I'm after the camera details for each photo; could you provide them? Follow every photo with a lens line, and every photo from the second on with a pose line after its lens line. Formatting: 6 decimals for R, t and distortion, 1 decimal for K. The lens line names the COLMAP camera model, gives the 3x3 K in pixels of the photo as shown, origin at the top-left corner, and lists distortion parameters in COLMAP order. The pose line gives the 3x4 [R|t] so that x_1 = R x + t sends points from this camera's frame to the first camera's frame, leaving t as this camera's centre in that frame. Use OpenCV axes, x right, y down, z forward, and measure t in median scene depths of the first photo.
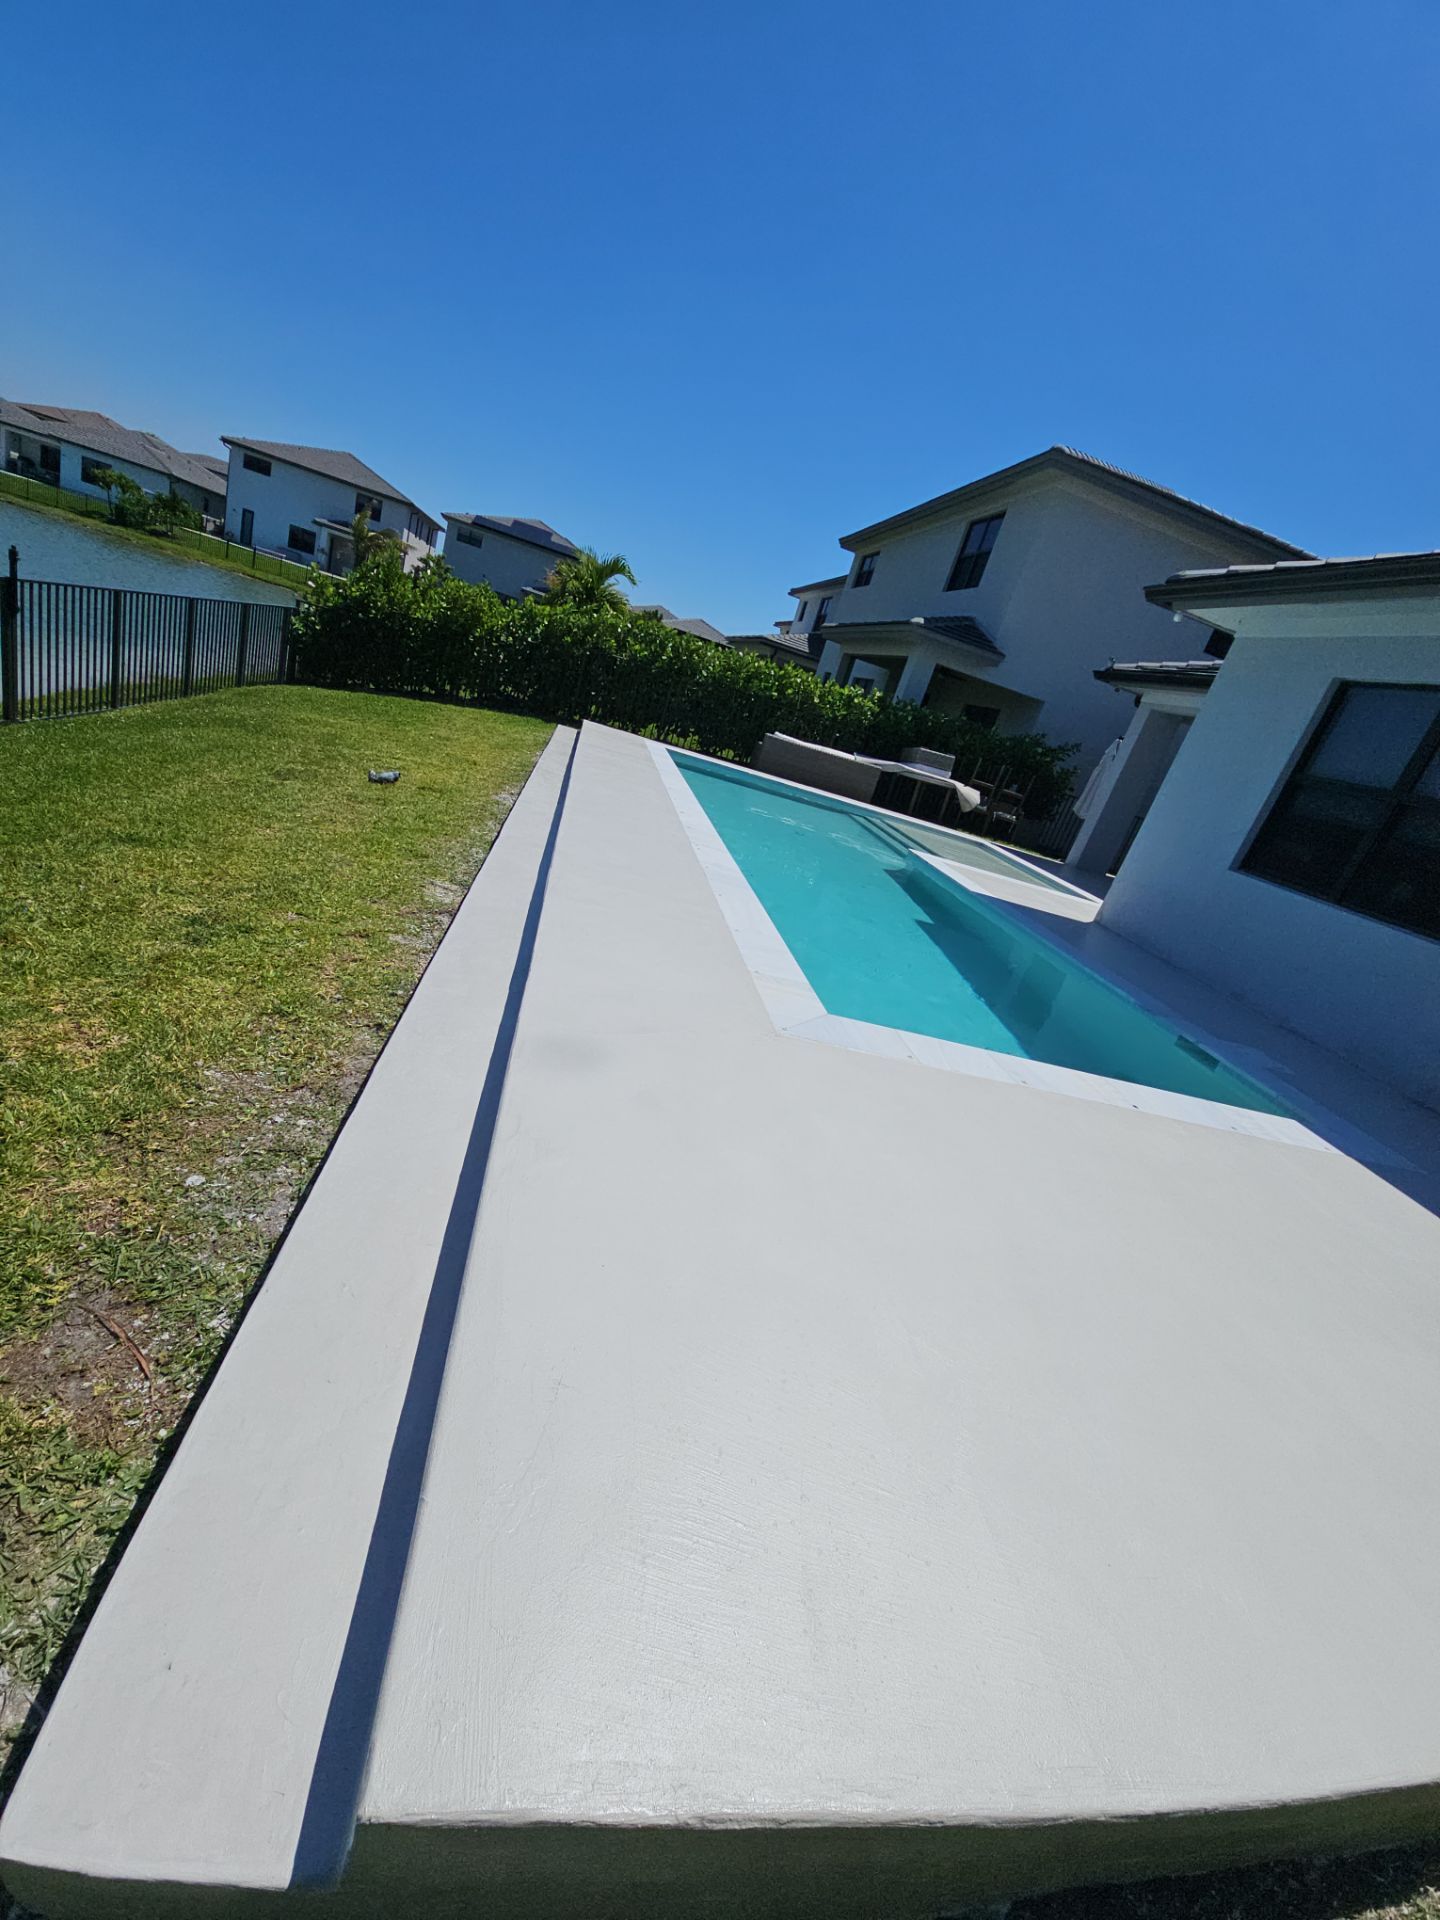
lens RADIAL K [[782.0, 0, 710.3], [0, 782.0, 965.3], [0, 0, 1]] dist [0.006559, -0.005048]
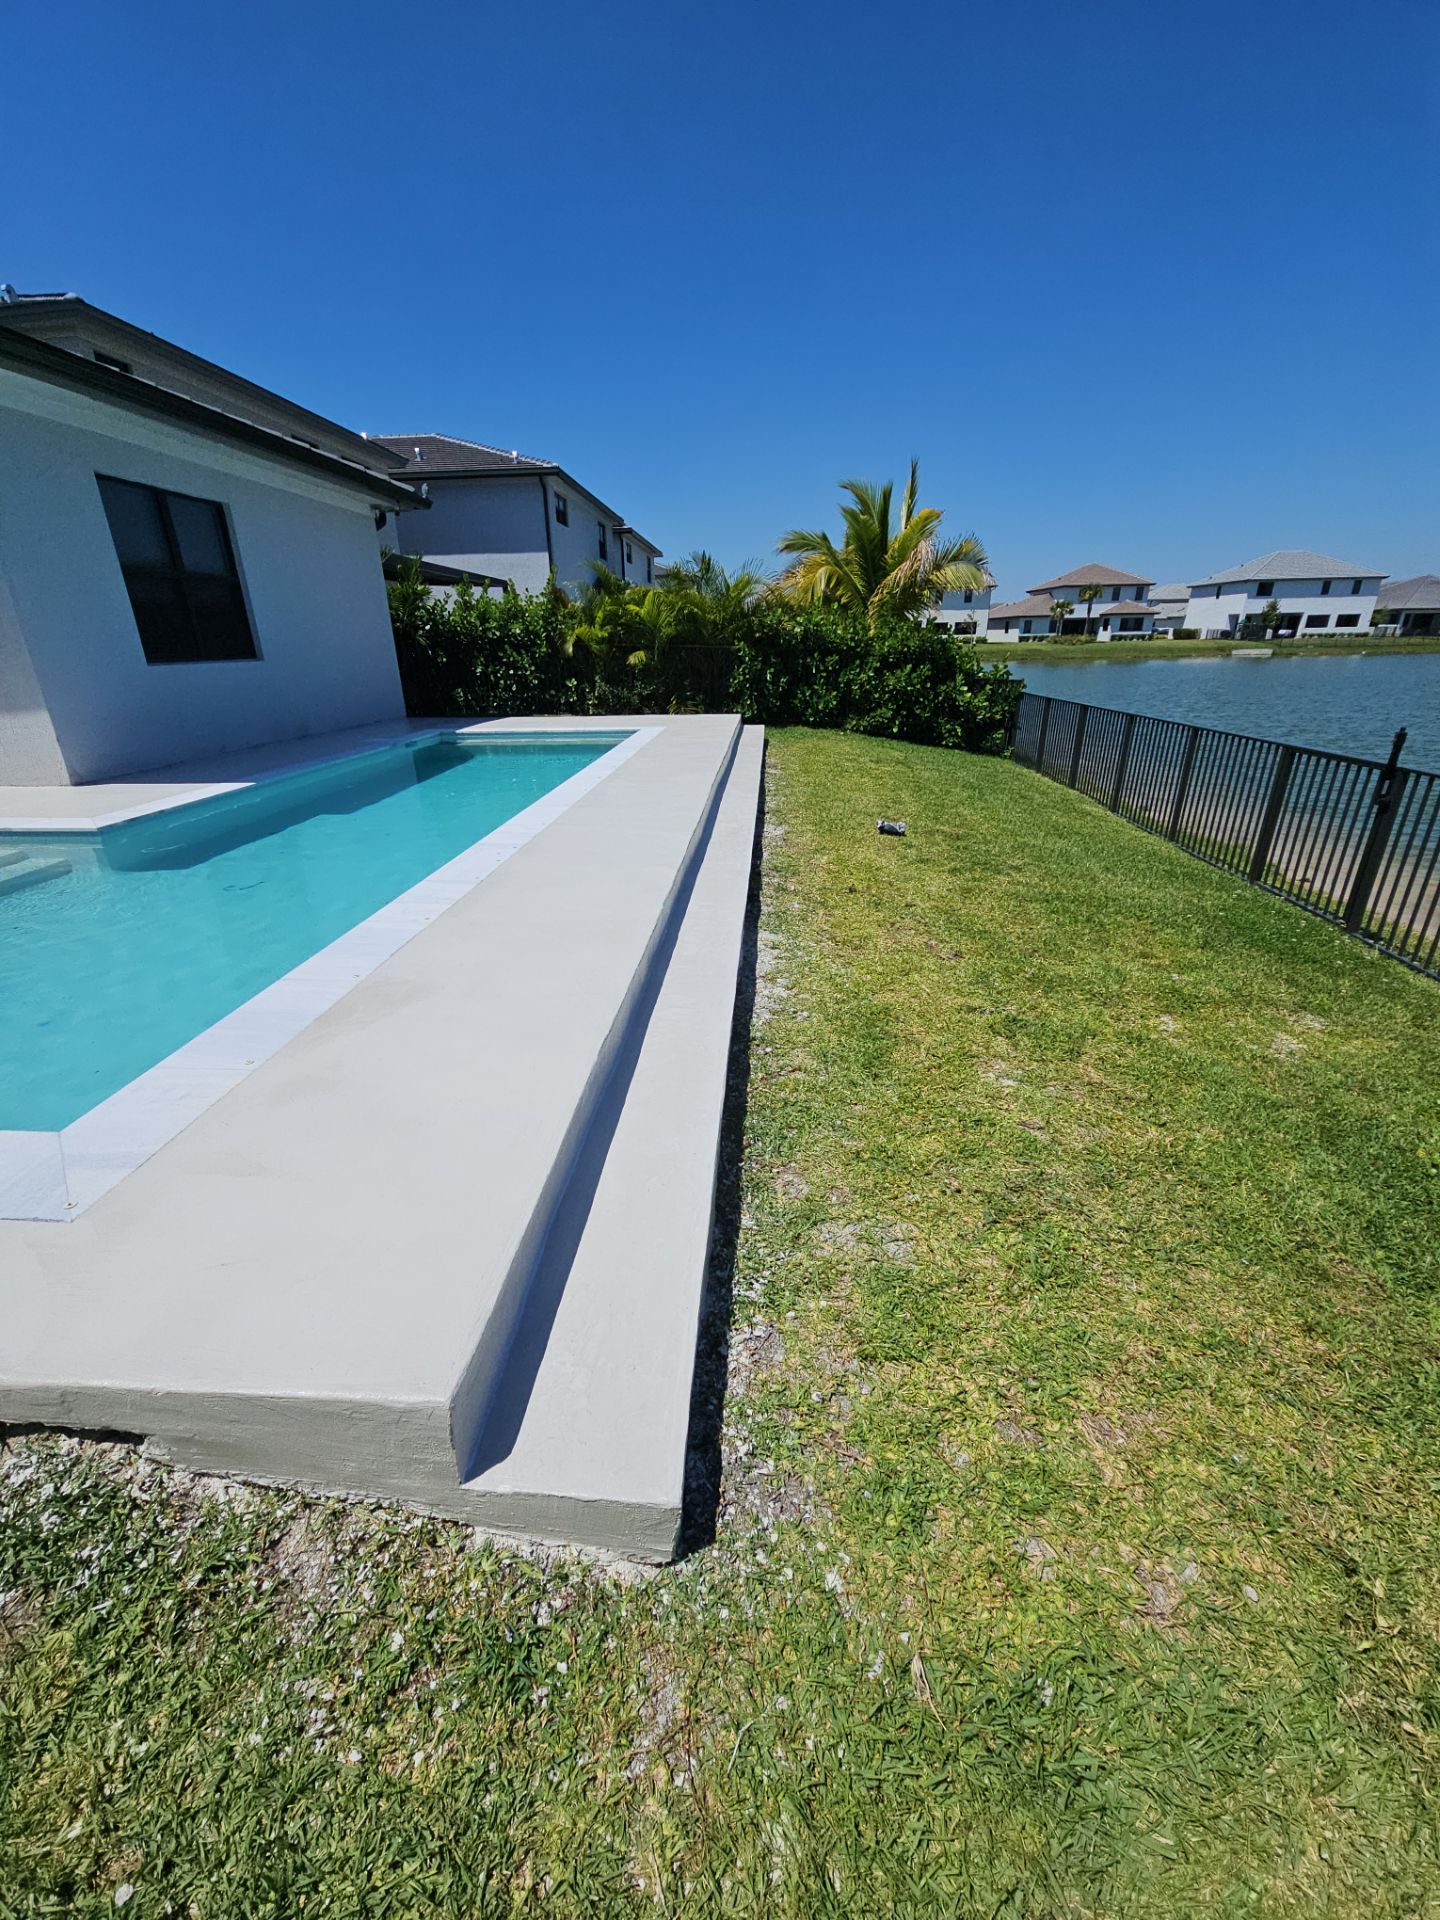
lens RADIAL K [[782.0, 0, 710.9], [0, 782.0, 963.6], [0, 0, 1]] dist [0.006559, -0.005048]
pose [[-0.941616, -0.328046, 0.075796, -0.167026], [-0.180871, 0.682735, 0.707925, -0.397844], [-0.283981, 0.652884, -0.702209, 0.947508]]
